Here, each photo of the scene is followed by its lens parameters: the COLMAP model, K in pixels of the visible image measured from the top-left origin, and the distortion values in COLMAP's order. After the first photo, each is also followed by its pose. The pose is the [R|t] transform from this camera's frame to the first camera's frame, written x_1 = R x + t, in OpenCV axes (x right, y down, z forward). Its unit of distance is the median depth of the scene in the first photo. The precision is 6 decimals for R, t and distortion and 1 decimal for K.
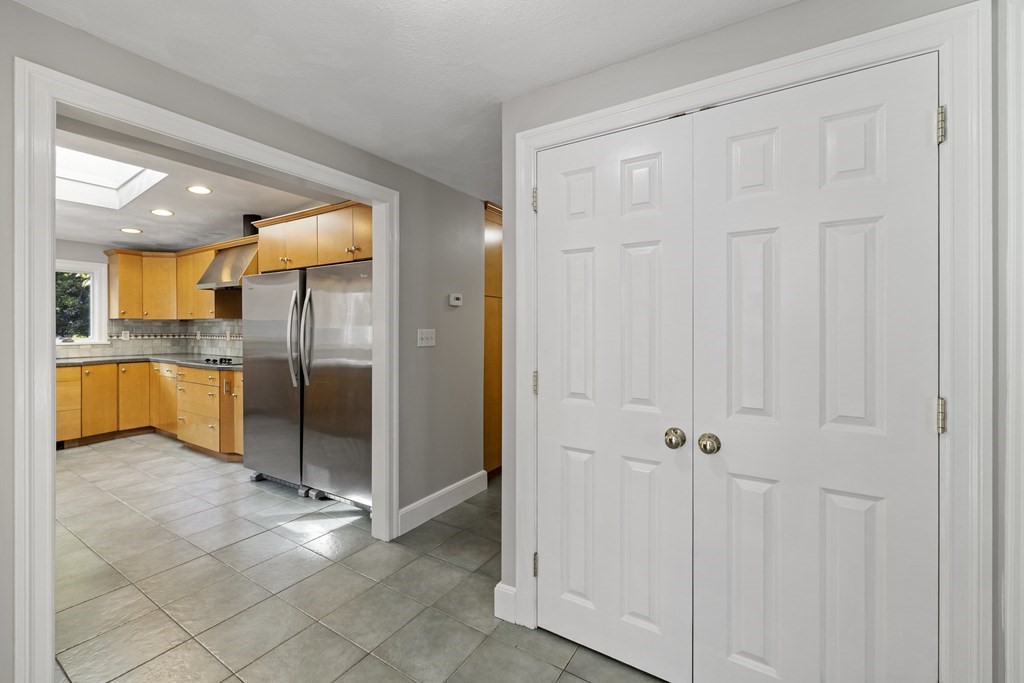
lens RADIAL K [[436.6, 0, 512.9], [0, 436.6, 342.3], [0, 0, 1]] dist [0.001584, 0.000296]
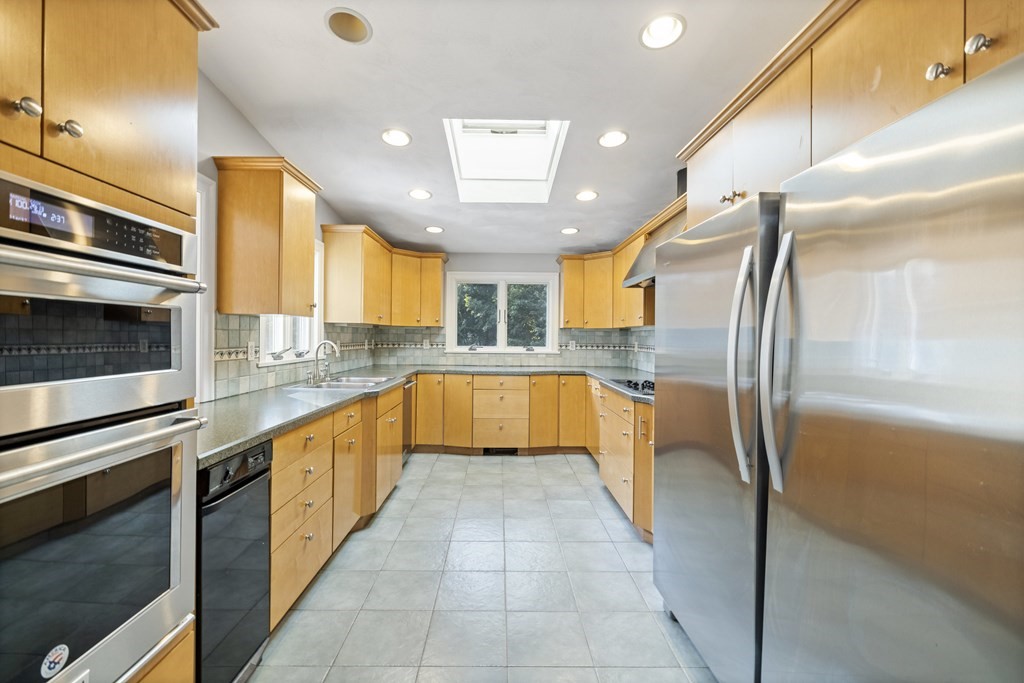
lens RADIAL K [[428.8, 0, 504.2], [0, 428.8, 329.6], [0, 0, 1]] dist [-0.000143, 0.000064]
pose [[0.542839, -0.008603, -0.839793, -0.184738], [-0.038758, 0.998626, -0.035283, -0.011944], [0.838942, 0.051701, 0.541759, 0.382702]]
